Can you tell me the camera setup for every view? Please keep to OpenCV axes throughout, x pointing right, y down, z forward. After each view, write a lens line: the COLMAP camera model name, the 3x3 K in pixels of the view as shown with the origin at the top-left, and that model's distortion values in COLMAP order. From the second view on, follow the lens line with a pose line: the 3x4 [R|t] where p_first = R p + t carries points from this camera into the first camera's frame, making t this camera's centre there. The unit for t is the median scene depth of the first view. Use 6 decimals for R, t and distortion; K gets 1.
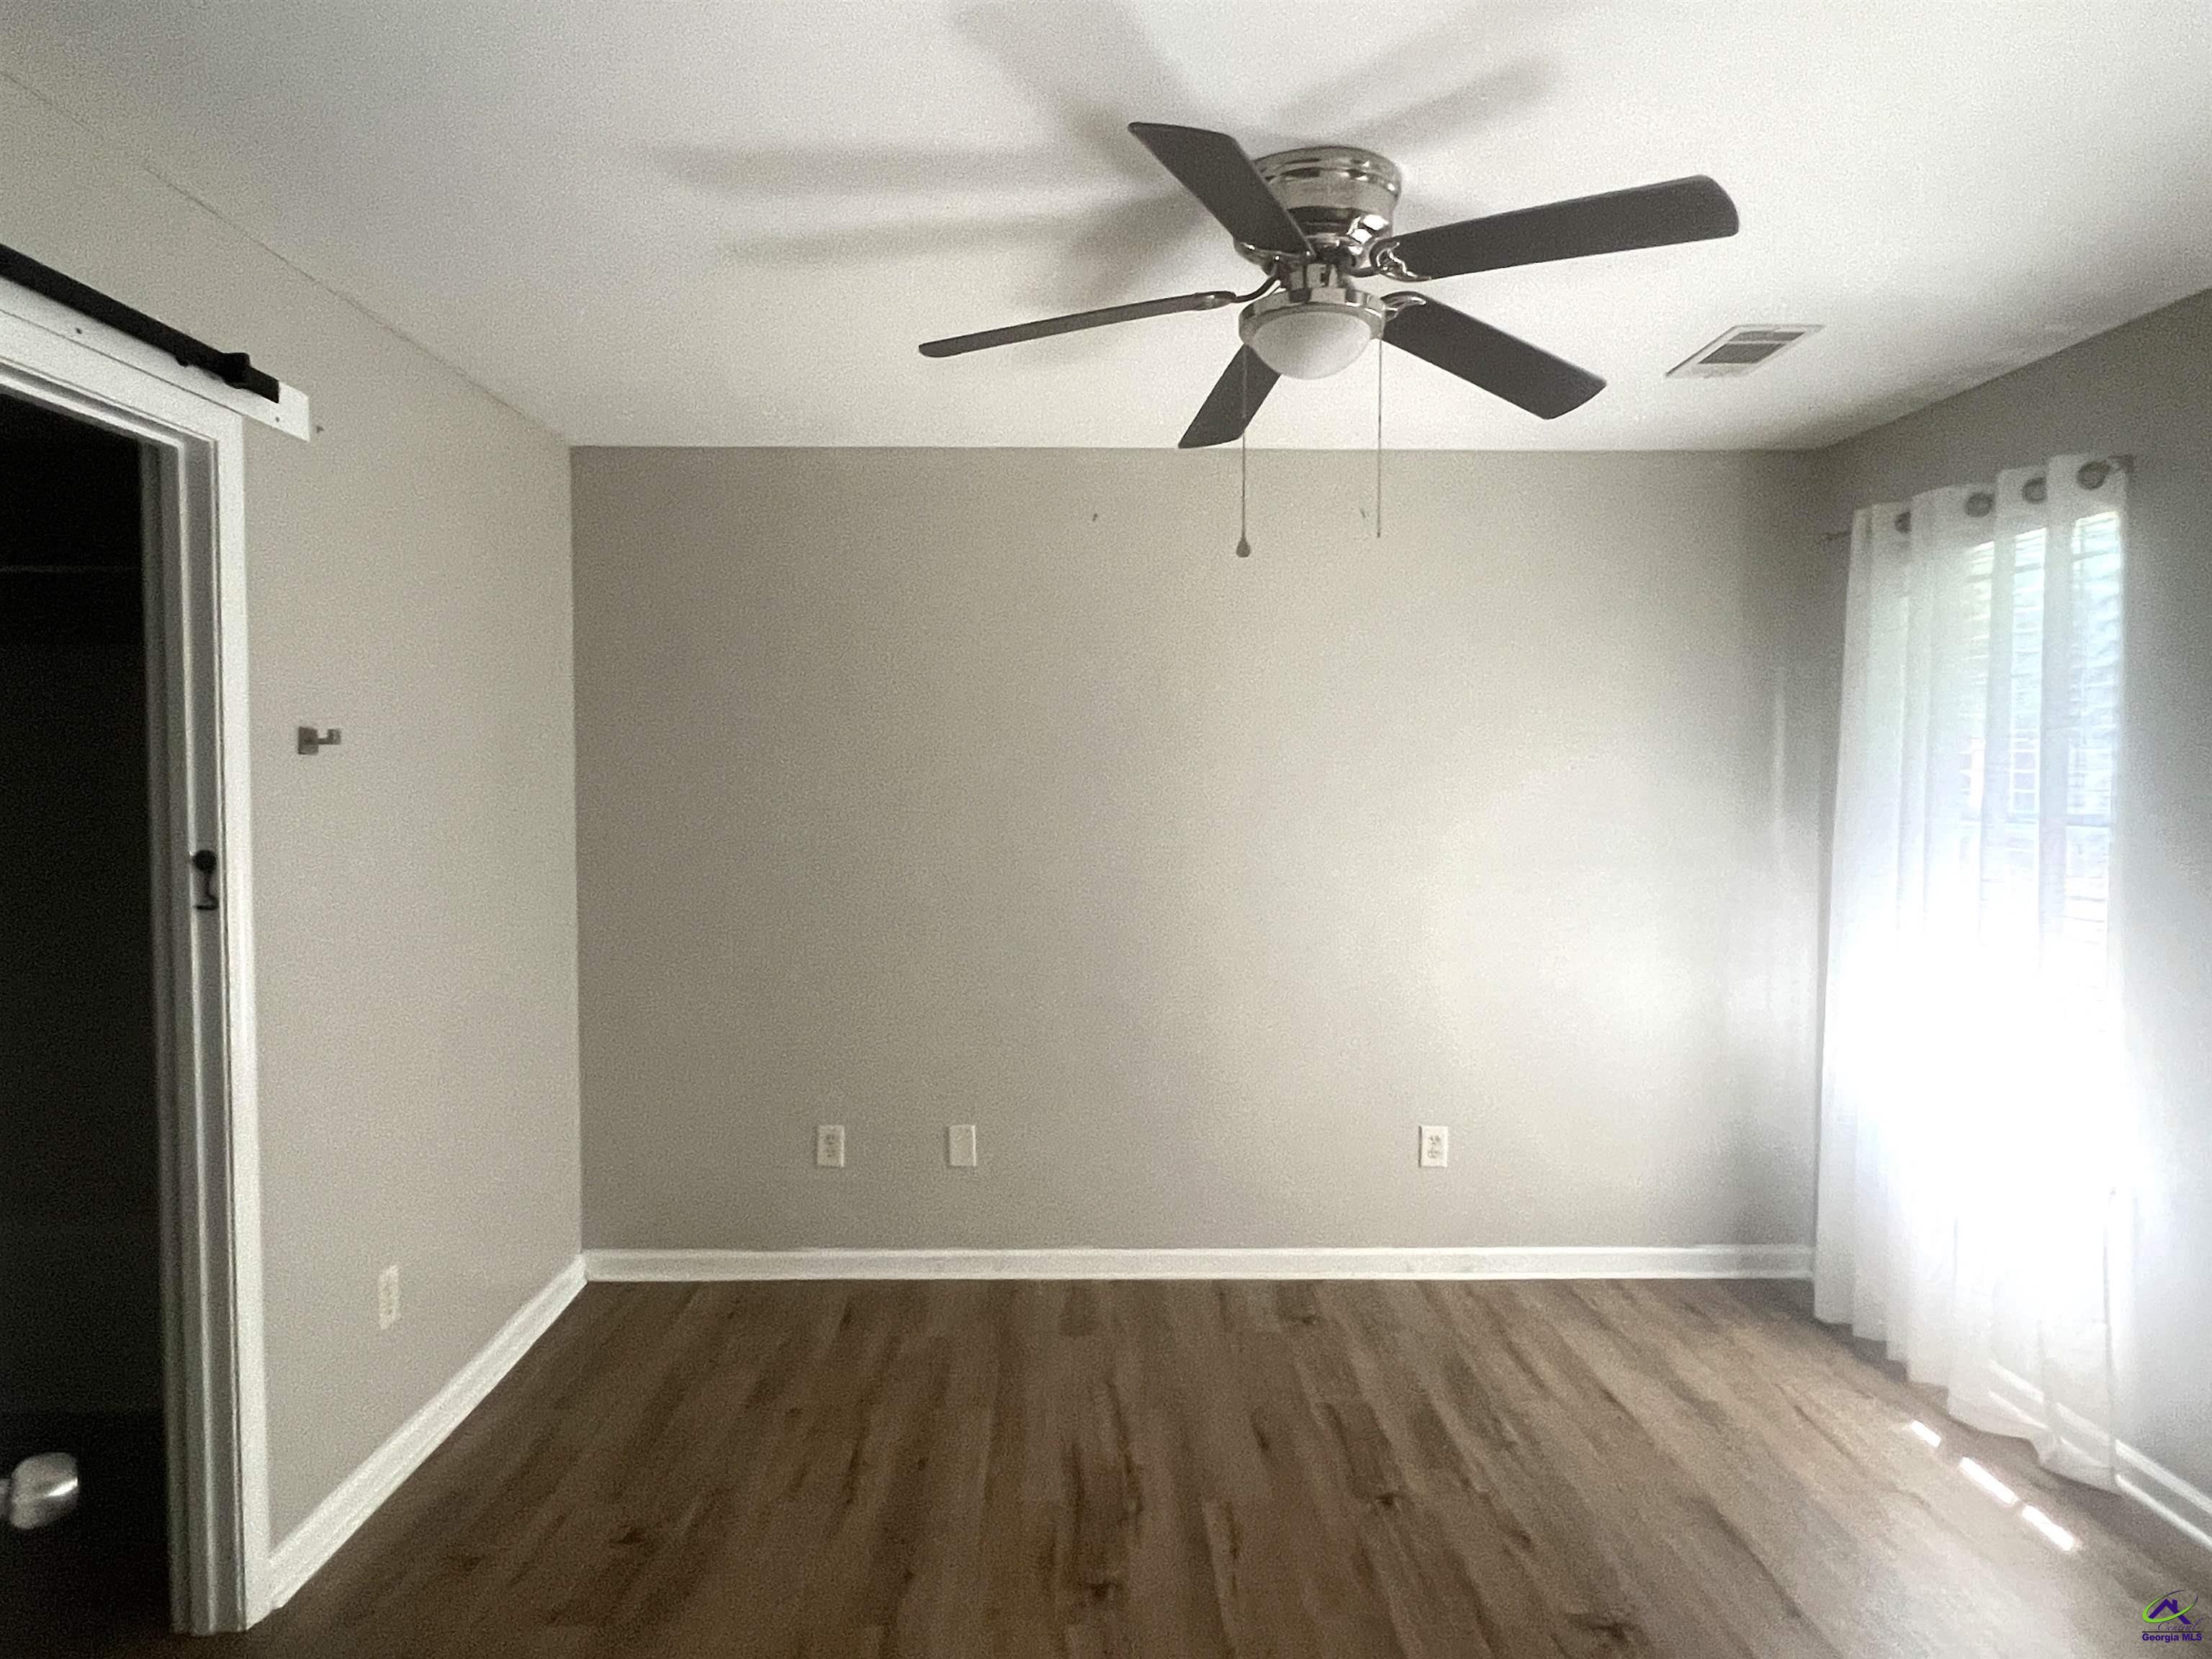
lens RADIAL K [[1340.5, 0, 1090.4], [0, 1340.5, 830.4], [0, 0, 1]] dist [-0.011938, 0.004225]
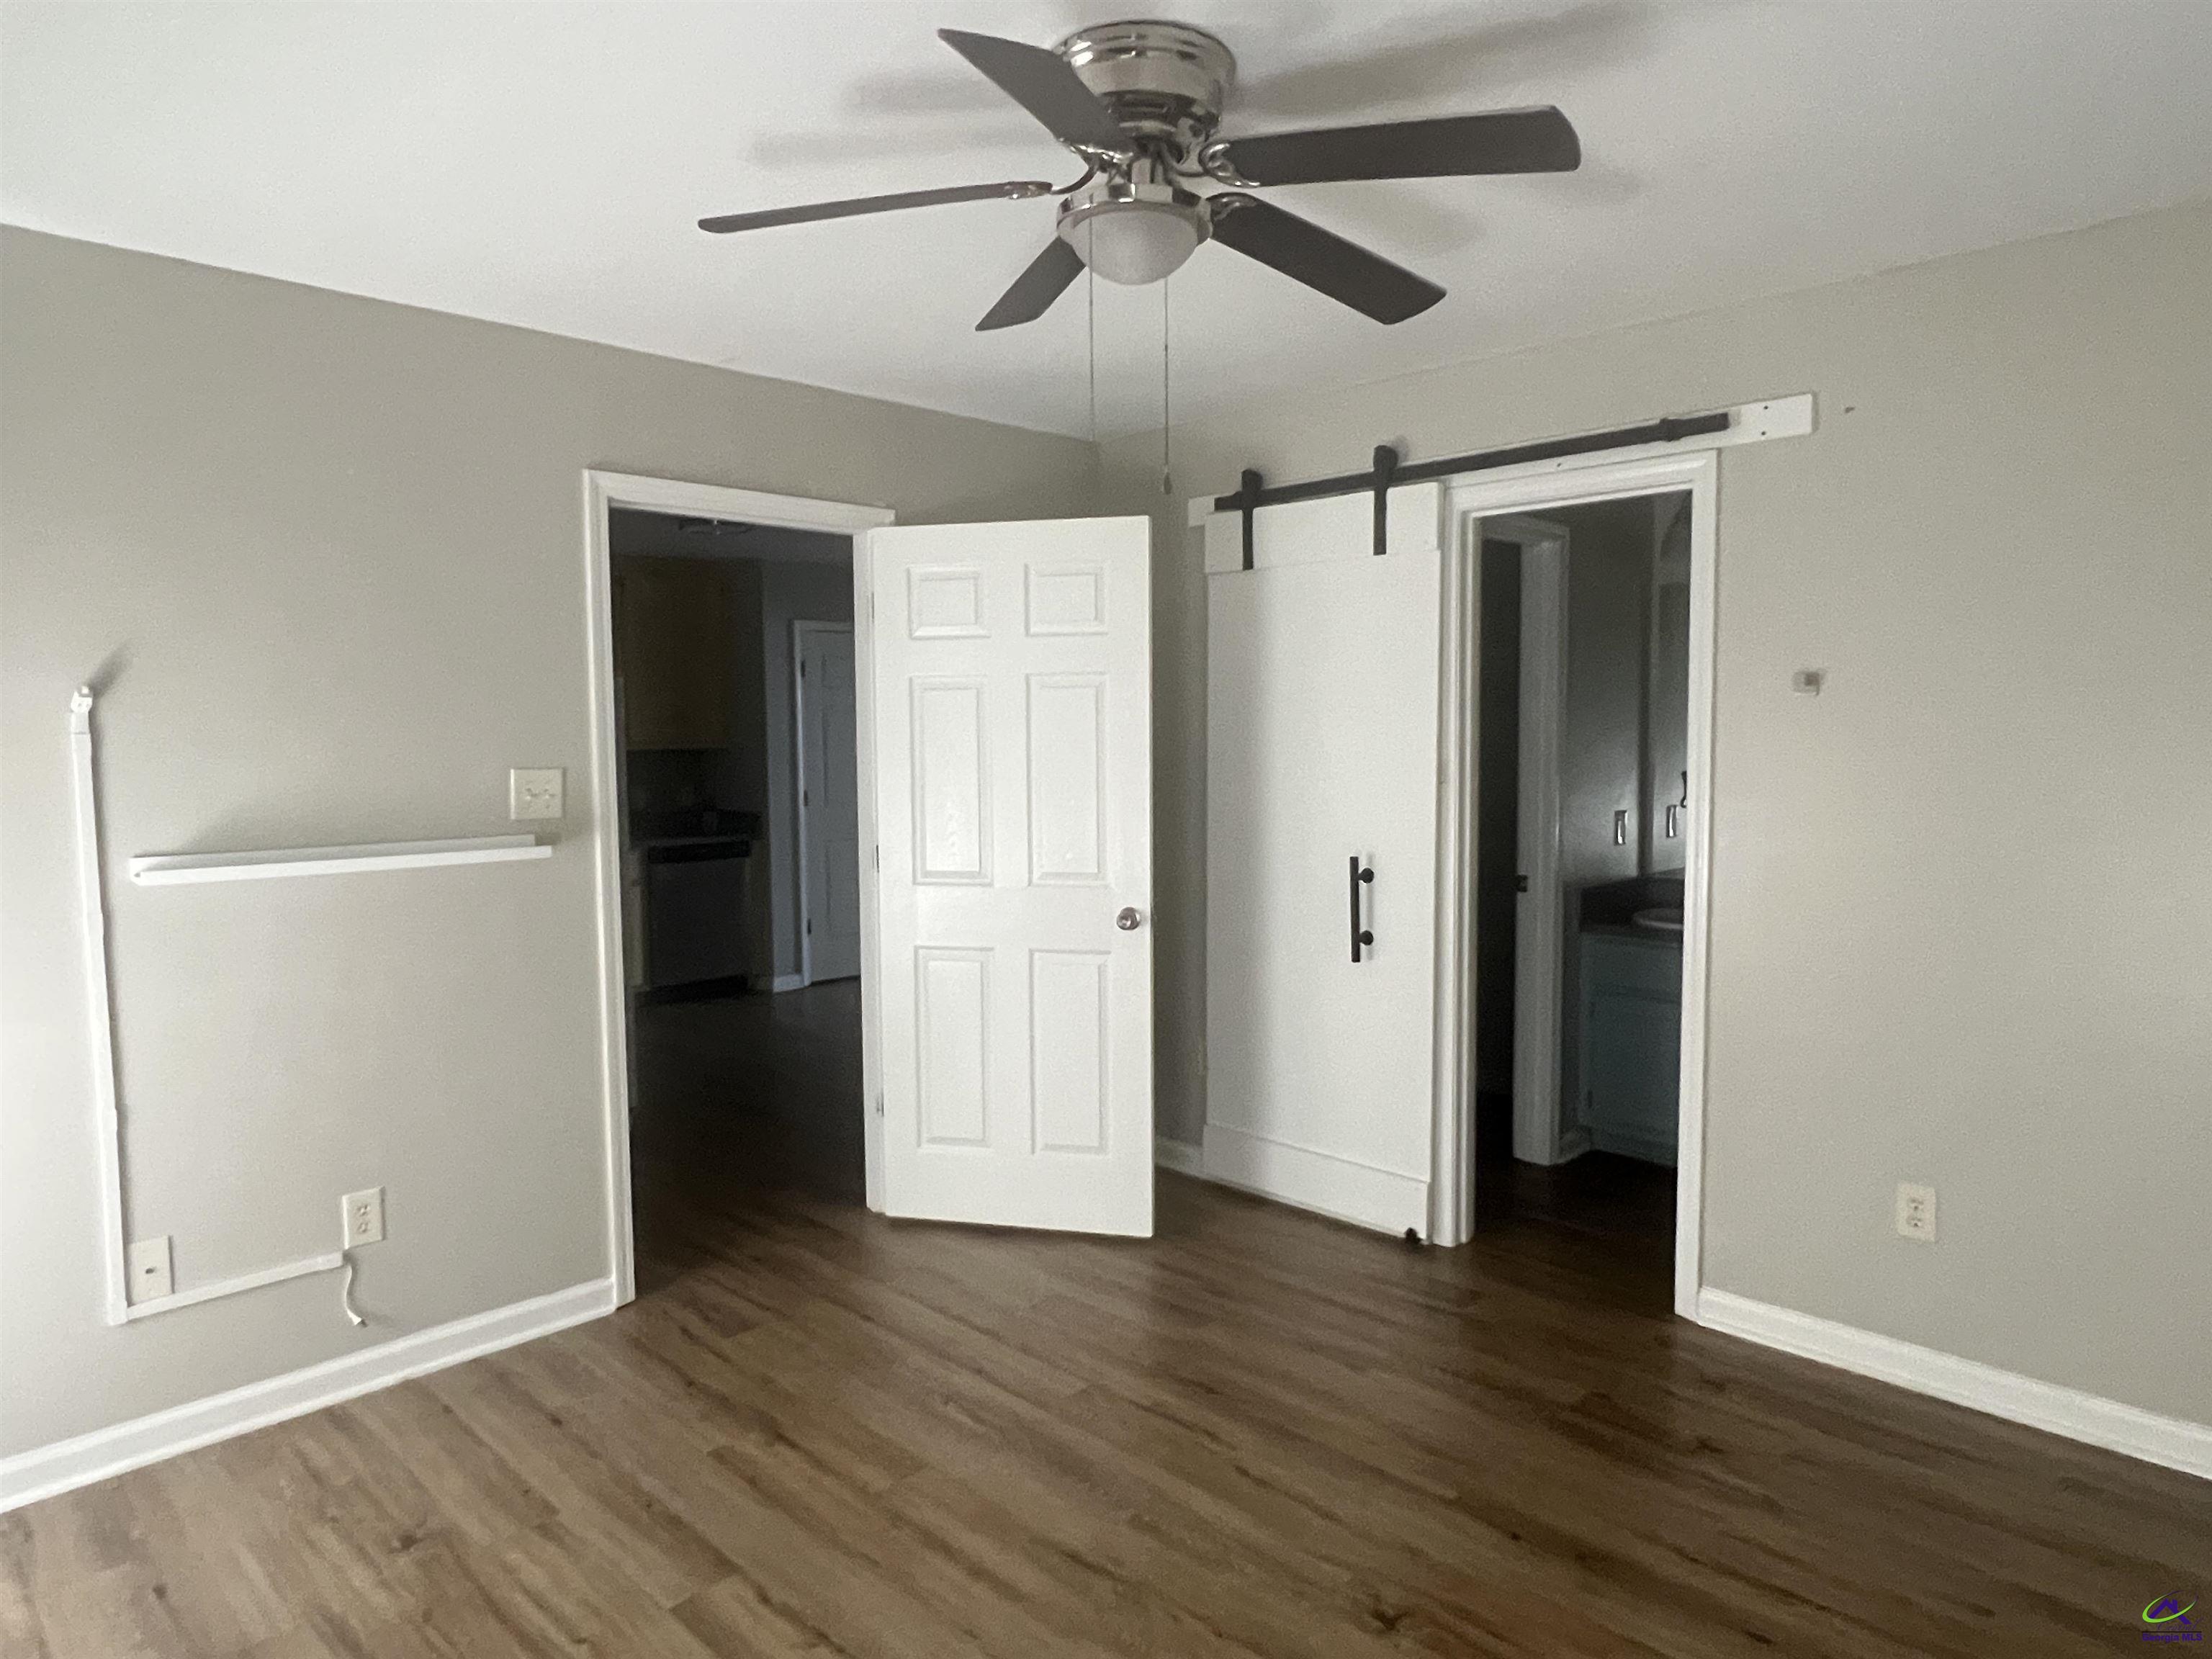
lens RADIAL K [[1340.5, 0, 1088.1], [0, 1340.5, 838.6], [0, 0, 1]] dist [-0.011938, 0.004225]
pose [[-0.715540, 0.059177, -0.696061, 0.565098], [-0.022038, 0.993997, 0.107161, -0.033510], [0.698224, 0.092018, -0.709941, 1.101426]]
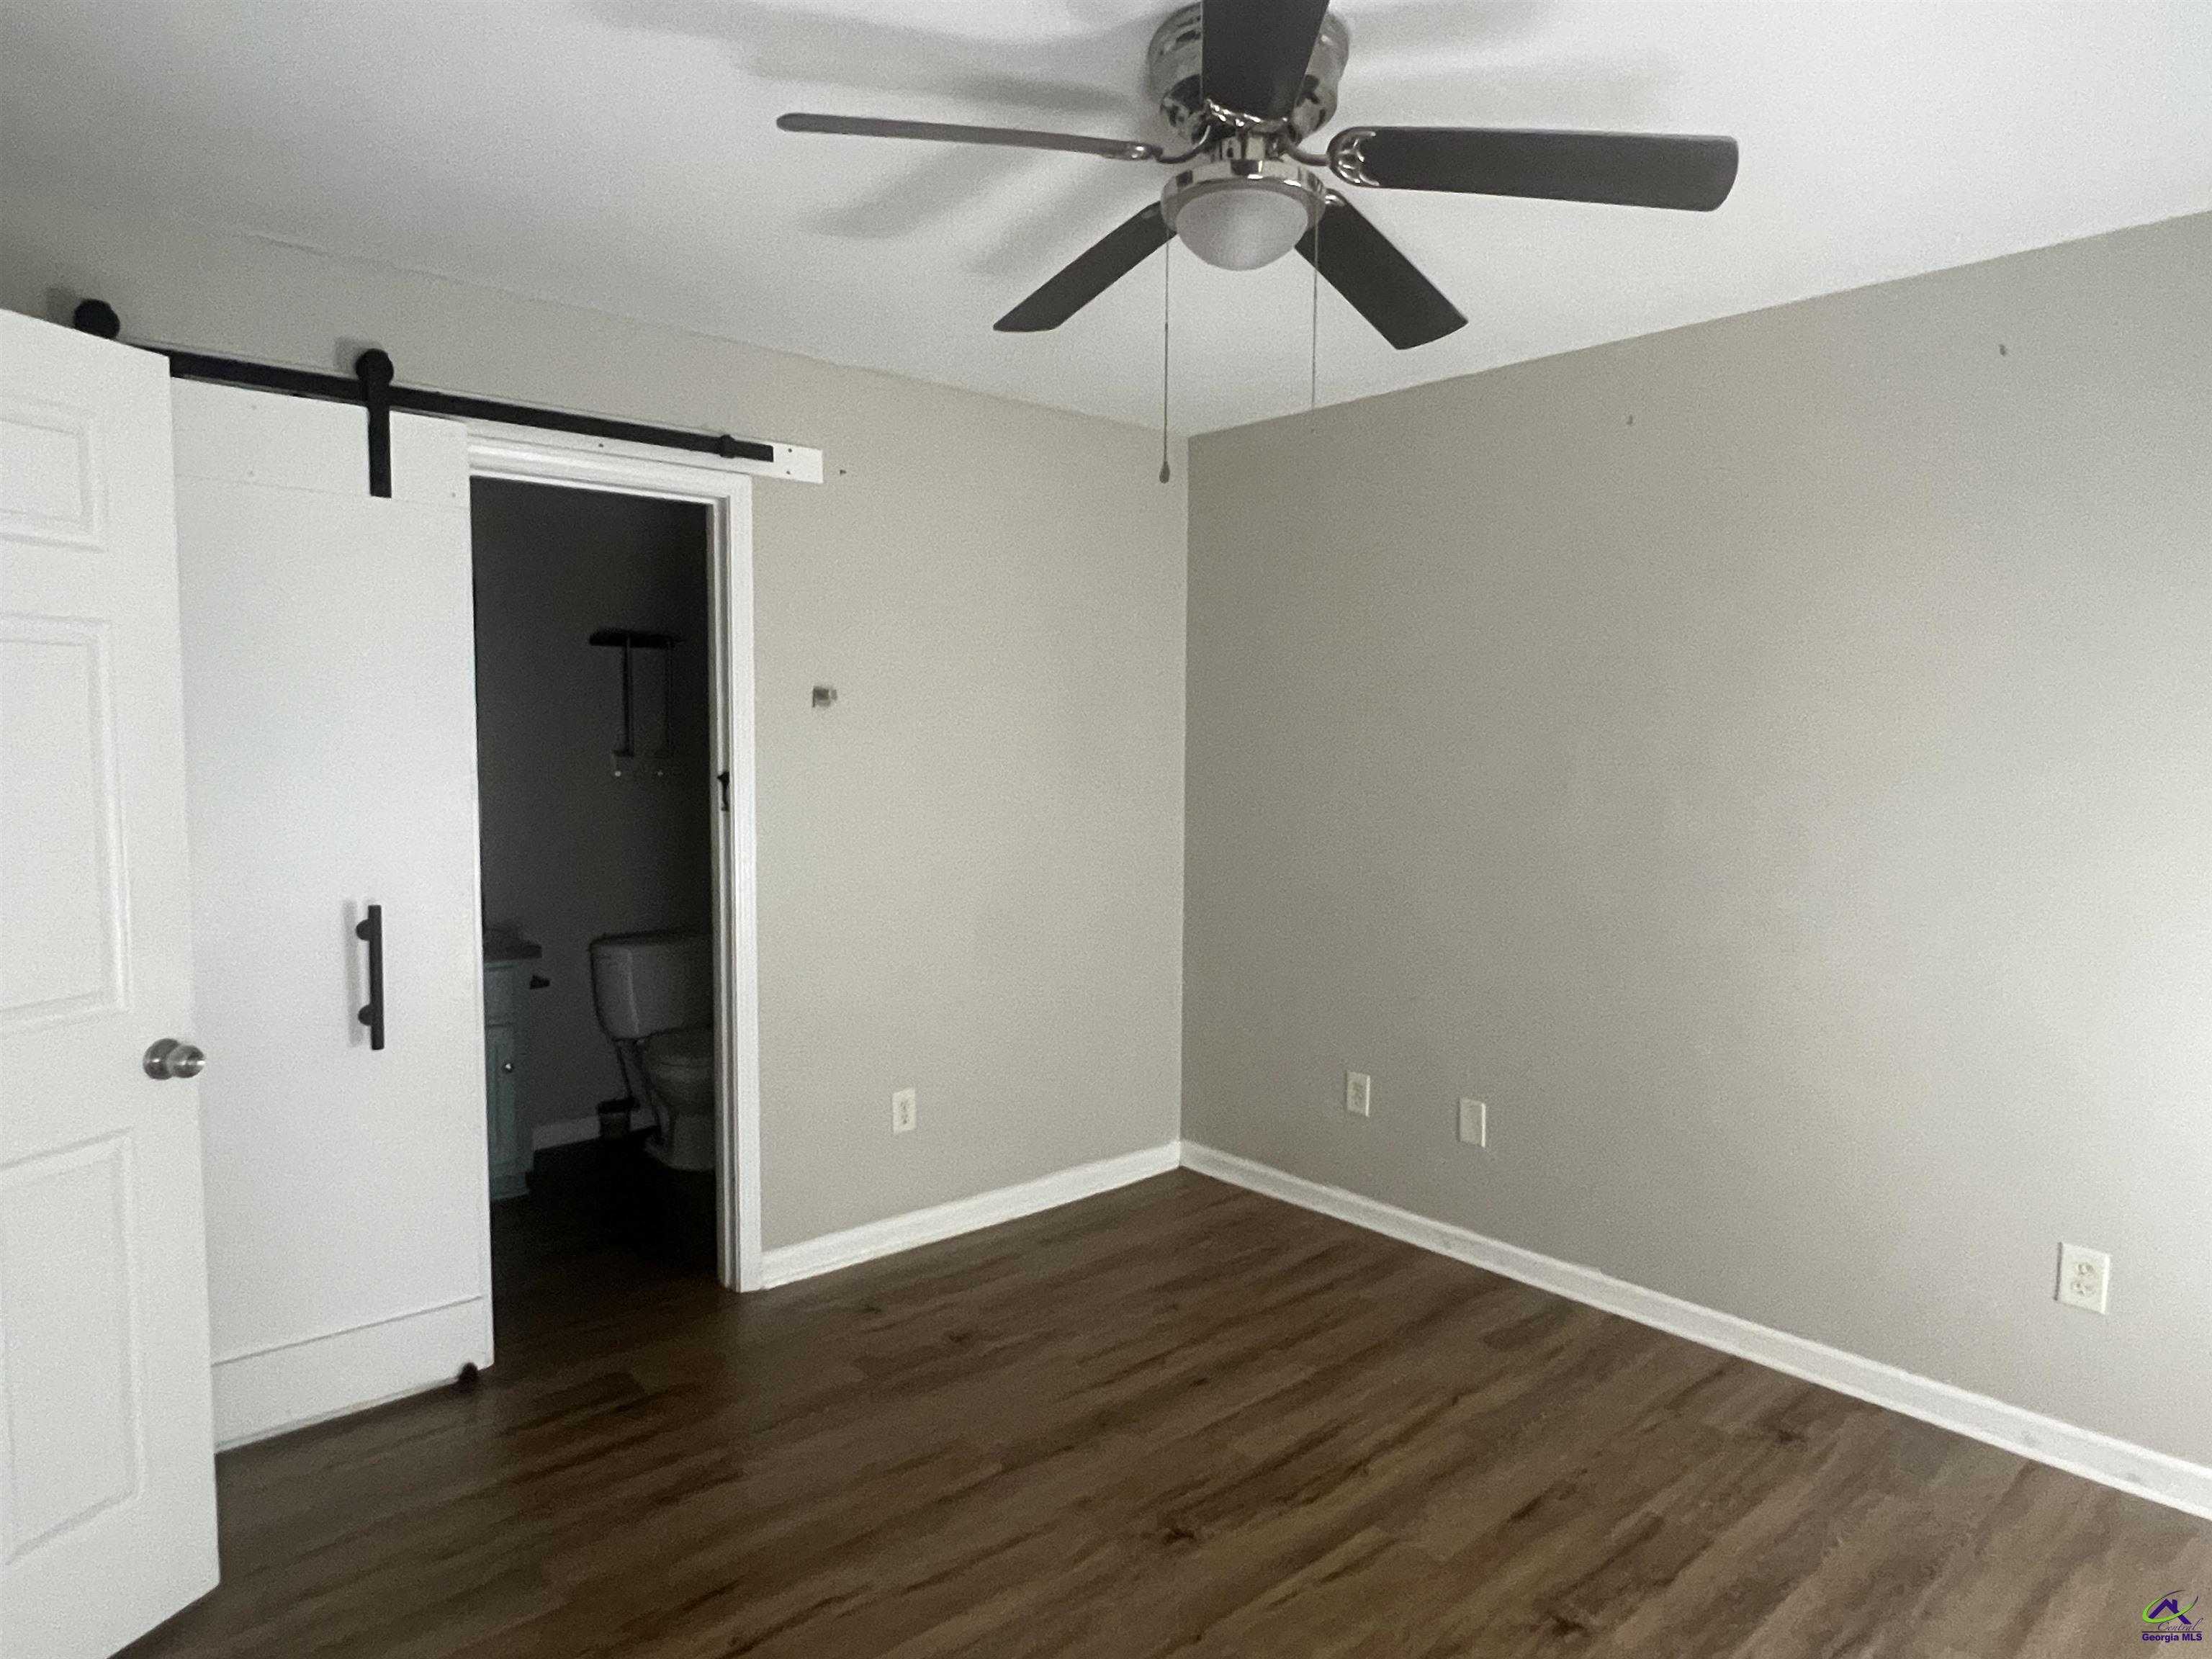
lens RADIAL K [[1340.5, 0, 1091.0], [0, 1340.5, 829.8], [0, 0, 1]] dist [-0.011938, 0.004225]
pose [[0.652388, 0.057366, -0.755711, 0.525592], [-0.037436, 0.998353, 0.043468, 0.000296], [0.756960, -0.000067, 0.653461, 0.226466]]
